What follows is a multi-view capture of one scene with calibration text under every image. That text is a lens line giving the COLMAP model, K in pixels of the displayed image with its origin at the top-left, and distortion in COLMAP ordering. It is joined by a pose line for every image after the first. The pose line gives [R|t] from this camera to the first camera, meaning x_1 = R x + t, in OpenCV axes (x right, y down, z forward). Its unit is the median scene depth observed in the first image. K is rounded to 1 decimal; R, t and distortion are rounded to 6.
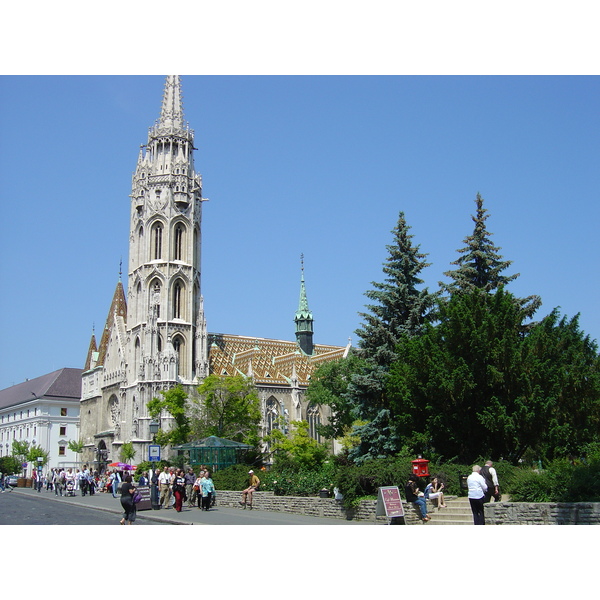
lens RADIAL K [[620.9, 0, 300.0], [0, 620.9, 300.0], [0, 0, 1]] dist [-0.006062, -0.236231]
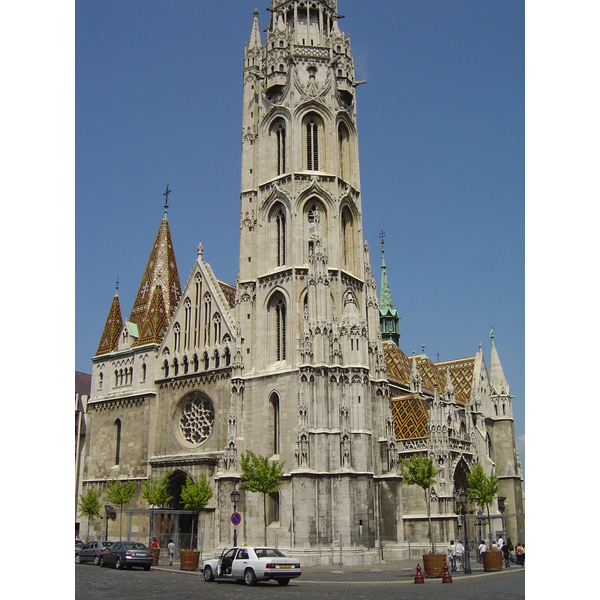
lens RADIAL K [[620.9, 0, 300.0], [0, 620.9, 300.0], [0, 0, 1]] dist [-0.006062, -0.236231]
pose [[0.948710, 0.122209, 0.291571, -0.397057], [-0.097878, 0.990491, -0.096678, 0.117970], [-0.300613, 0.063181, 0.951651, 0.429309]]
